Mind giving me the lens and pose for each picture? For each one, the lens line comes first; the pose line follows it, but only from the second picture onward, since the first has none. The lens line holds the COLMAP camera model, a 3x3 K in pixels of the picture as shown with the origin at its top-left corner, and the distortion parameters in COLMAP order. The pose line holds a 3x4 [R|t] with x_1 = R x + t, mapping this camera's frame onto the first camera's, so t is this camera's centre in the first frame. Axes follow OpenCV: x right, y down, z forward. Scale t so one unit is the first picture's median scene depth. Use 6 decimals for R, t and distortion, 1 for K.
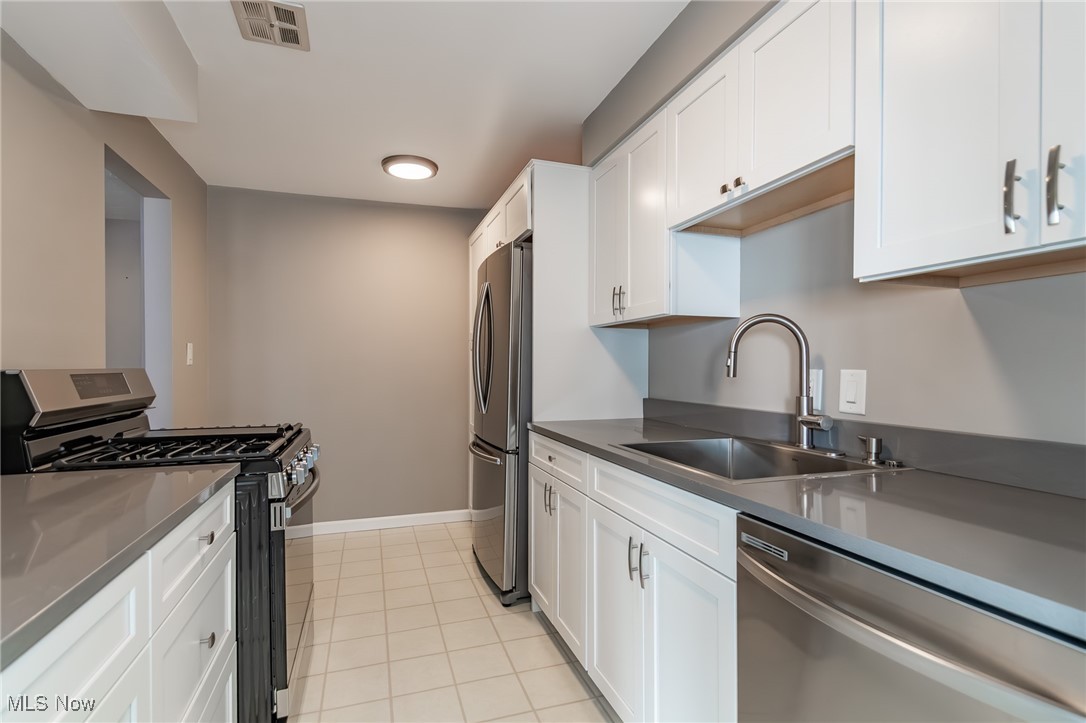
lens RADIAL K [[513.4, 0, 534.2], [0, 513.4, 369.9], [0, 0, 1]] dist [0.007531, -0.002248]
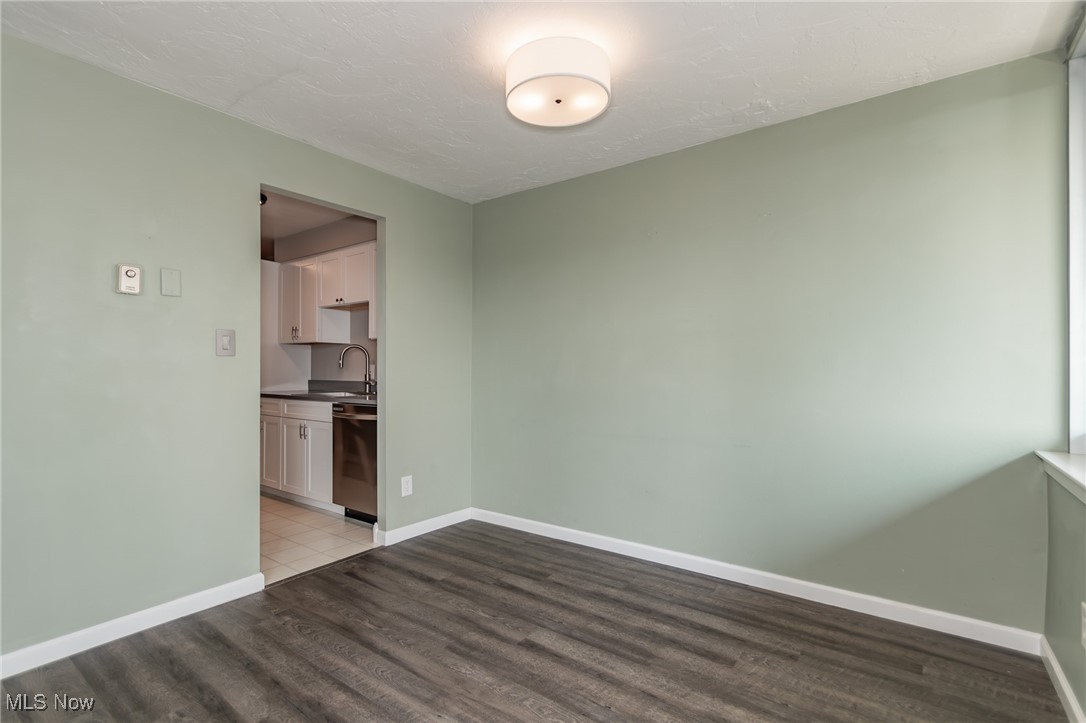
lens RADIAL K [[513.4, 0, 539.6], [0, 513.4, 365.2], [0, 0, 1]] dist [0.007531, -0.002248]
pose [[0.814405, 0.005681, 0.580269, -0.314587], [0.000850, 0.999939, -0.010983, 0.031292], [-0.580296, 0.009438, 0.814351, -1.690225]]
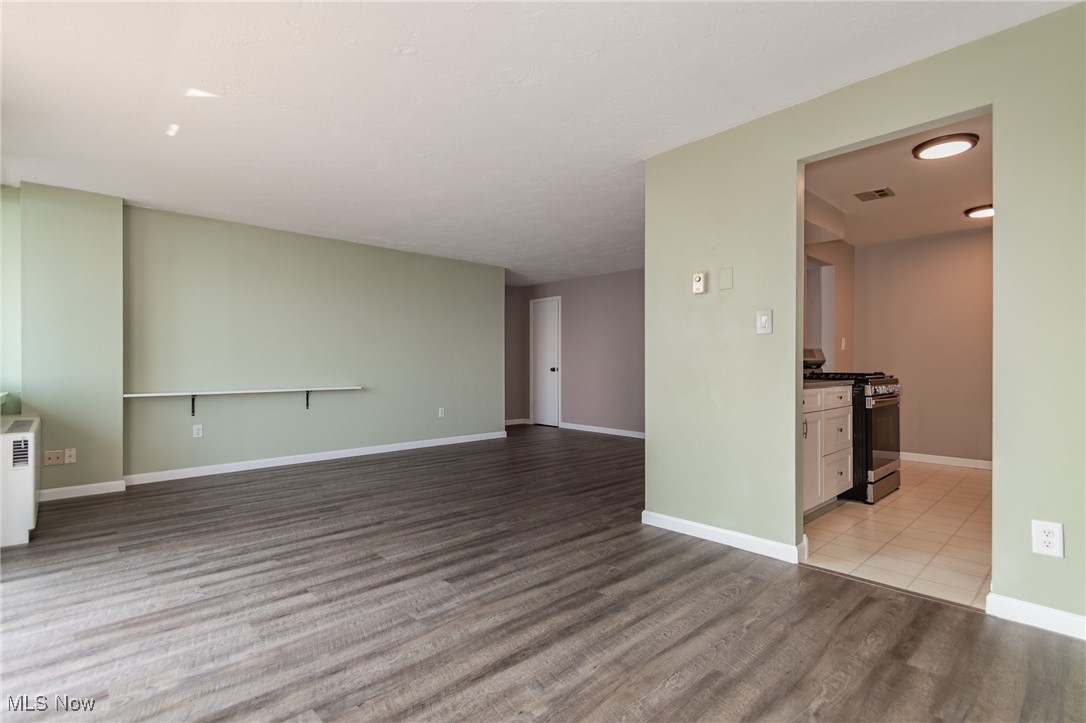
lens RADIAL K [[513.4, 0, 541.4], [0, 513.4, 363.2], [0, 0, 1]] dist [0.007531, -0.002248]
pose [[0.415538, -0.000350, -0.909576, 0.970434], [-0.007694, 0.999963, -0.003899, 0.091943], [0.909543, 0.008618, 0.415520, -1.302724]]
